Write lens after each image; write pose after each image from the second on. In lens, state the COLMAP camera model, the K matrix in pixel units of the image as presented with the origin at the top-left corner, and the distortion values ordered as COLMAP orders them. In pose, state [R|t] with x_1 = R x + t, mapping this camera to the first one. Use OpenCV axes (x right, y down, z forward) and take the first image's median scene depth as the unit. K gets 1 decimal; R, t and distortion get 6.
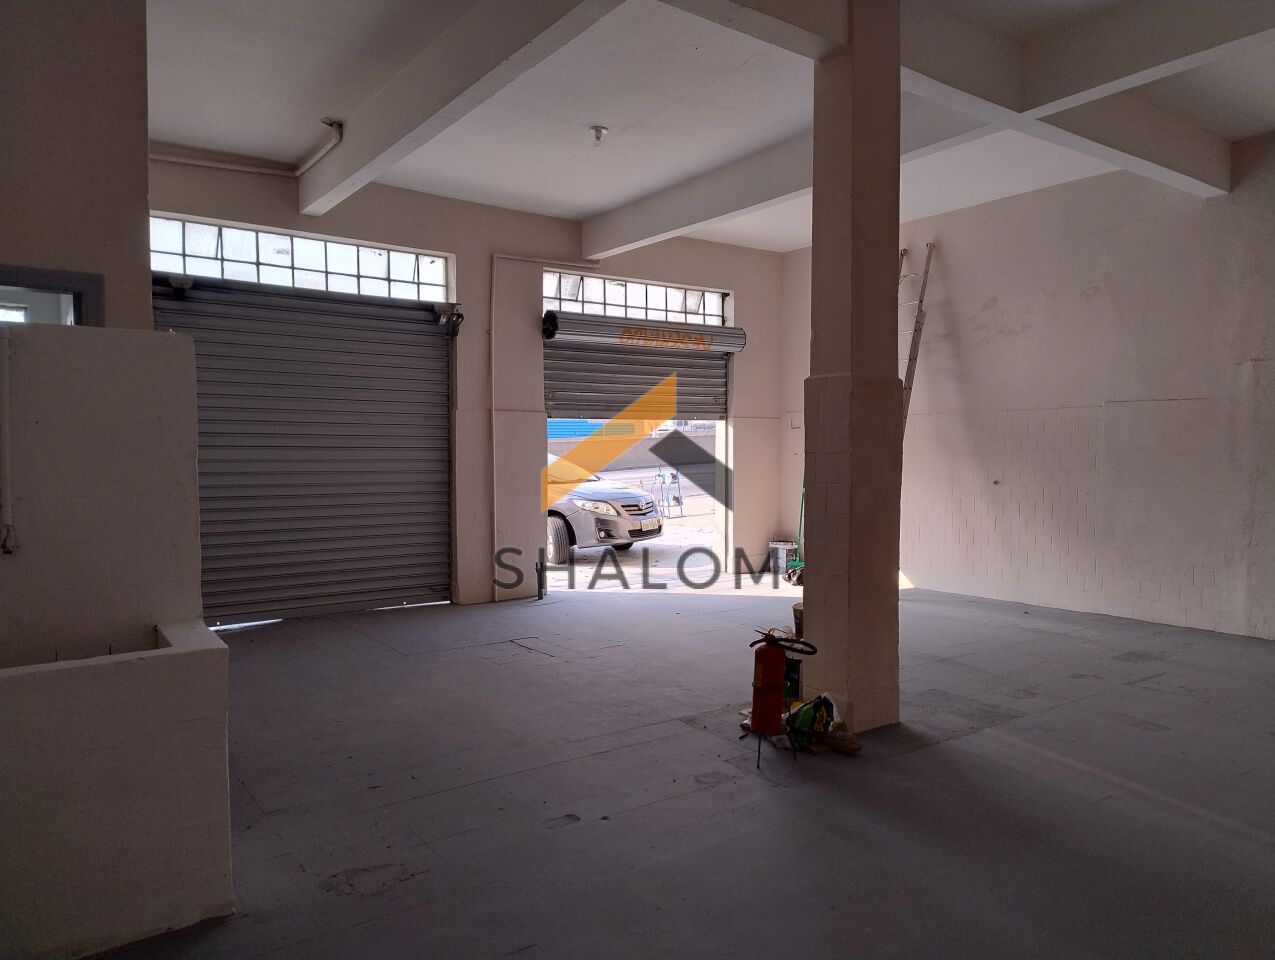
lens RADIAL K [[881.2, 0, 641.3], [0, 881.2, 479.7], [0, 0, 1]] dist [0.024613, -0.008027]
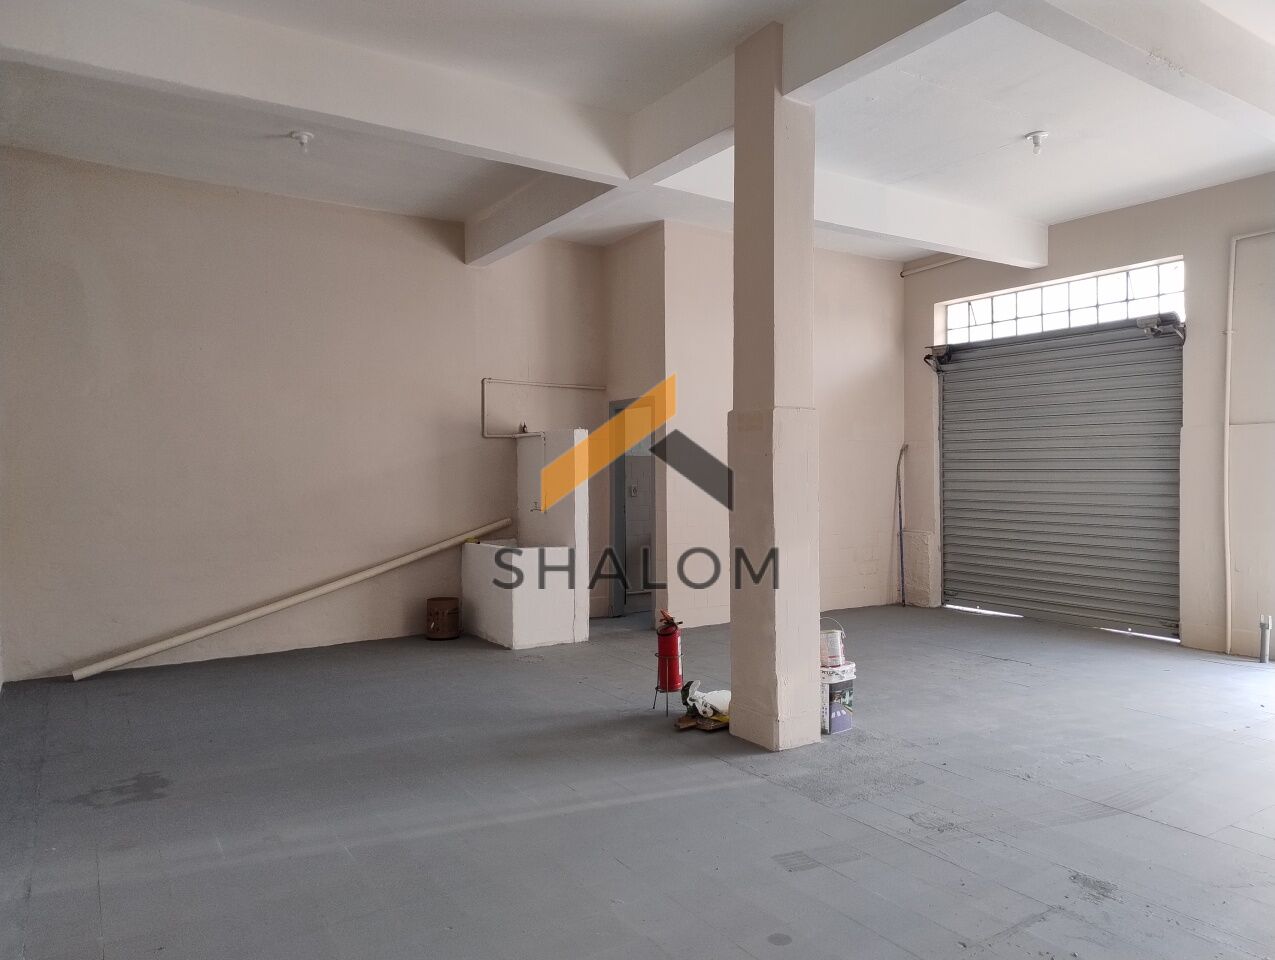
lens RADIAL K [[881.2, 0, 641.3], [0, 881.2, 479.7], [0, 0, 1]] dist [0.024613, -0.008027]
pose [[-0.061711, 0.007231, -0.998068, 0.791433], [-0.029765, 0.999516, 0.009082, -0.019369], [0.997650, 0.030267, -0.061466, 0.559354]]
